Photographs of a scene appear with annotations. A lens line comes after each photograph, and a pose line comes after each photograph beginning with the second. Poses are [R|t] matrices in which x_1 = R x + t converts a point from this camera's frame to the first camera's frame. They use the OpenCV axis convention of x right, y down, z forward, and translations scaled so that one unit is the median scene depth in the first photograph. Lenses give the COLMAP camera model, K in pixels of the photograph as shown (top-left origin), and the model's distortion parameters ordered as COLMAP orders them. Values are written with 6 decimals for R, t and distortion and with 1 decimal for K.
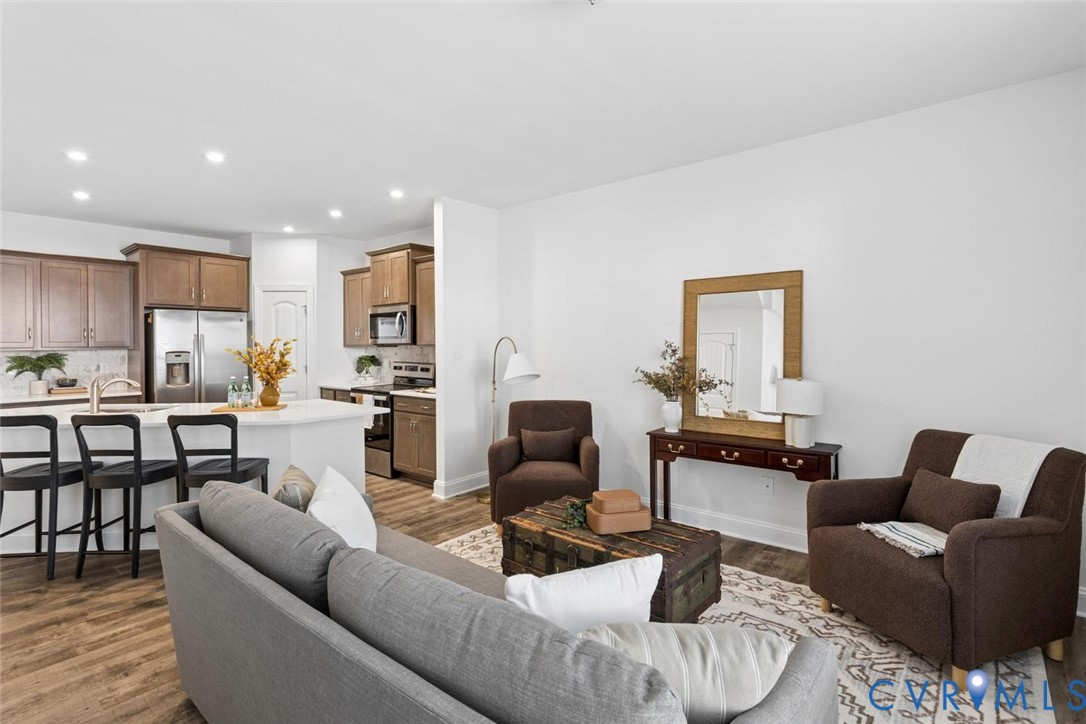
lens RADIAL K [[524.4, 0, 539.5], [0, 524.4, 341.9], [0, 0, 1]] dist [0.001258, 0.000319]
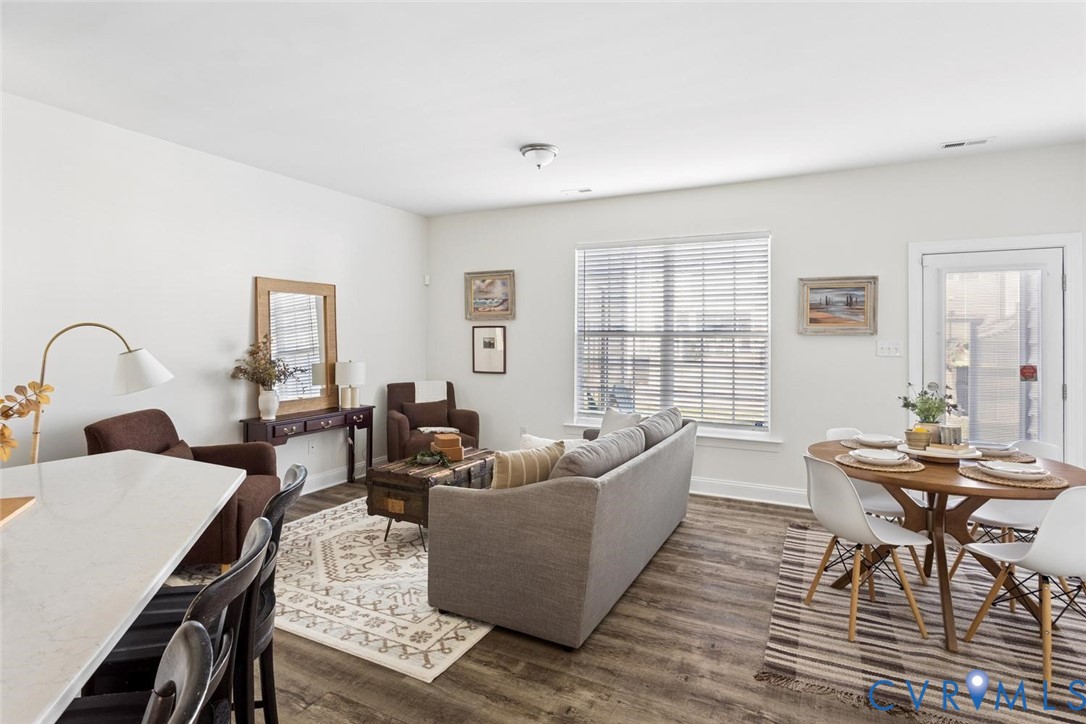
lens RADIAL K [[566.0, 0, 527.2], [0, 566.0, 337.4], [0, 0, 1]] dist [-0.003558, 0.000156]
pose [[-0.213644, 0.005925, 0.976894, -0.693719], [-0.006076, 0.999954, -0.007394, 0.007540], [-0.976893, -0.007516, -0.213598, 0.520411]]
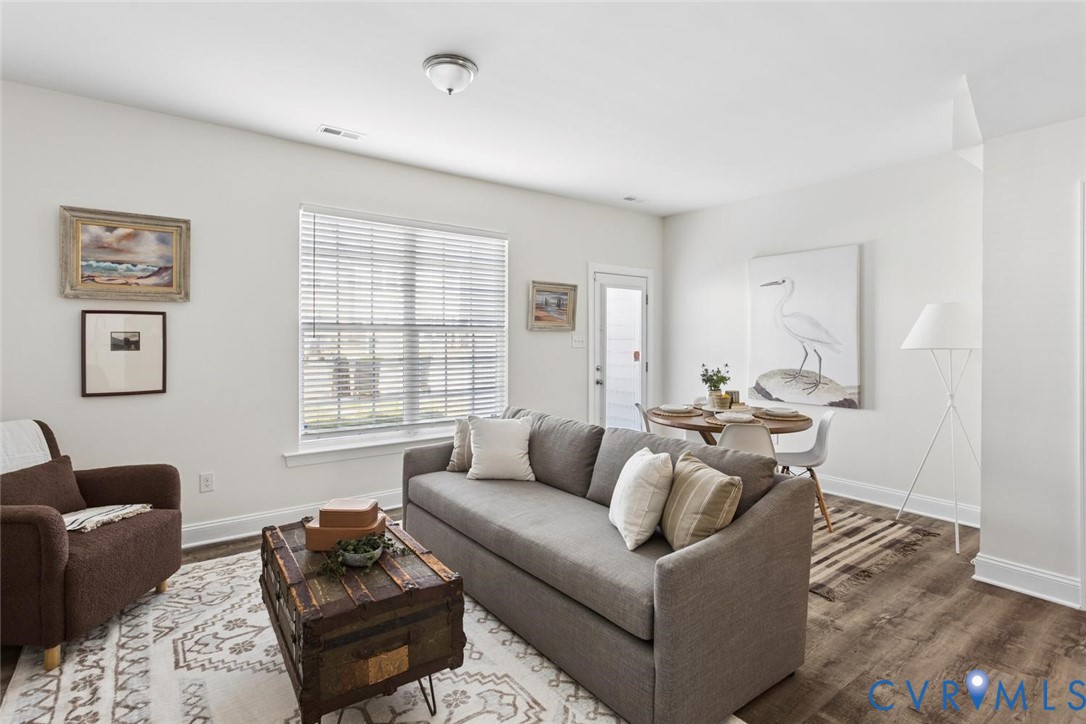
lens RADIAL K [[523.1, 0, 523.7], [0, 523.1, 338.7], [0, 0, 1]] dist [0.000787, 0.000474]
pose [[-0.969175, 0.004776, 0.246328, -0.156245], [0.004193, 0.999987, -0.002891, 0.011525], [-0.246338, -0.001769, -0.969182, 0.810804]]
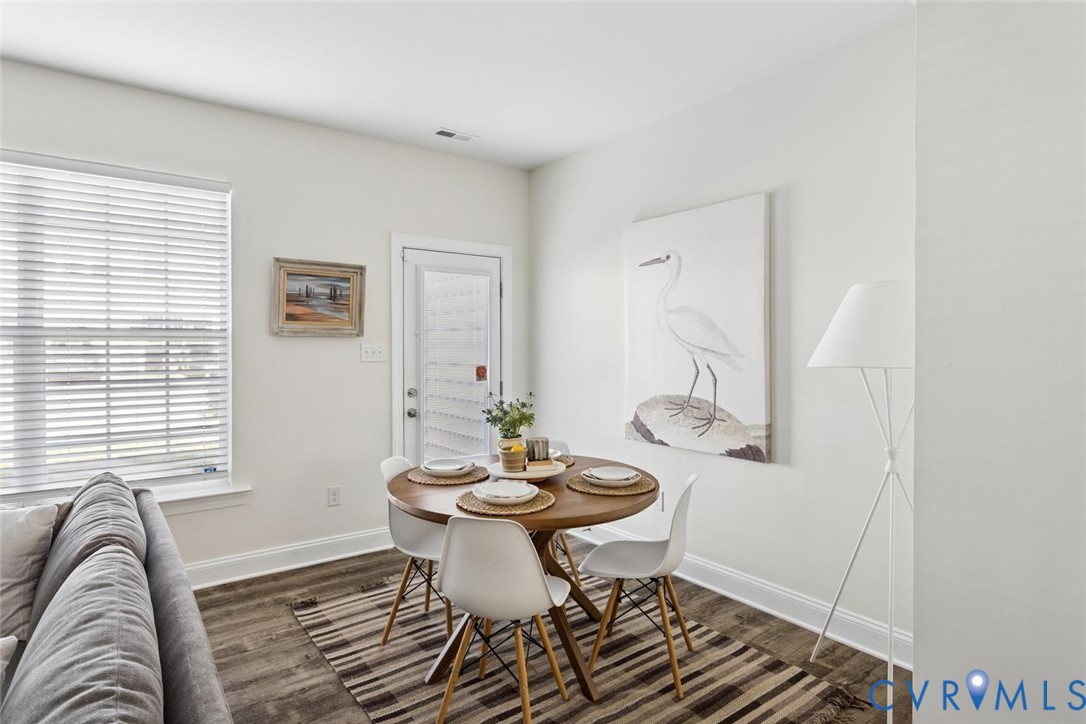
lens RADIAL K [[580.1, 0, 524.8], [0, 580.1, 347.7], [0, 0, 1]] dist [-0.002840, 0.000602]
pose [[-0.971033, 0.007664, 0.238822, -0.364669], [0.008282, 0.999964, 0.001581, 0.008879], [-0.238802, 0.003513, -0.971062, 0.487461]]
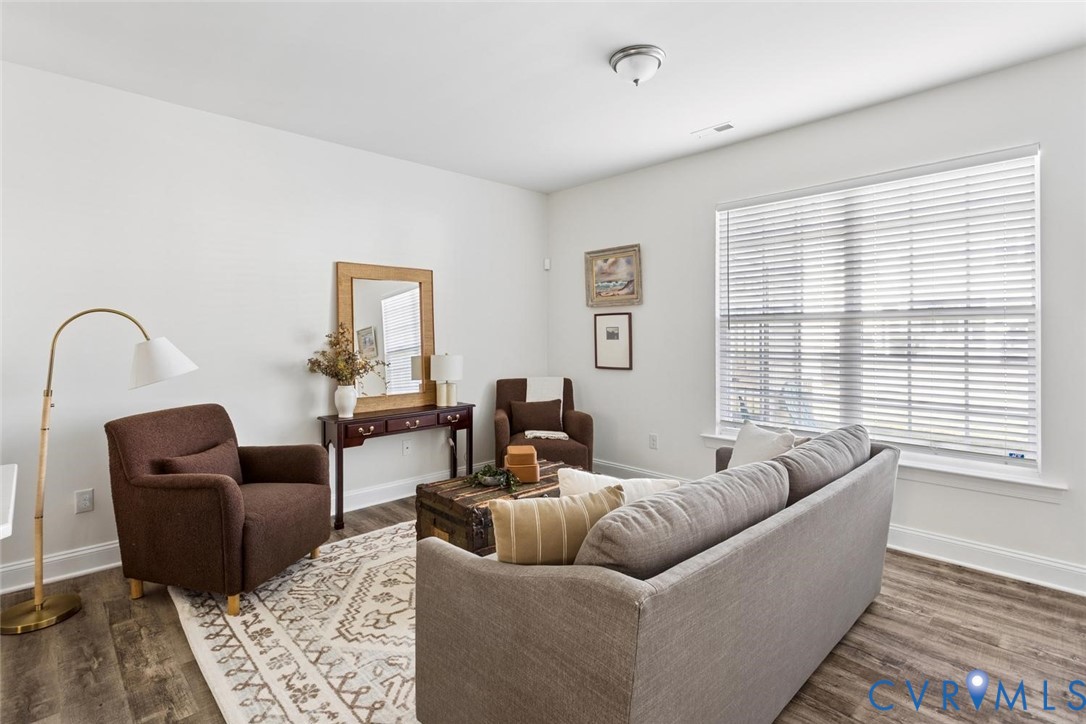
lens RADIAL K [[527.8, 0, 528.2], [0, 527.8, 336.3], [0, 0, 1]] dist [0.001292, 0.000538]
pose [[0.120486, 0.004080, 0.992707, -0.477308], [0.002044, 0.999988, -0.004358, 0.019252], [-0.992713, 0.002555, 0.120476, 0.388704]]
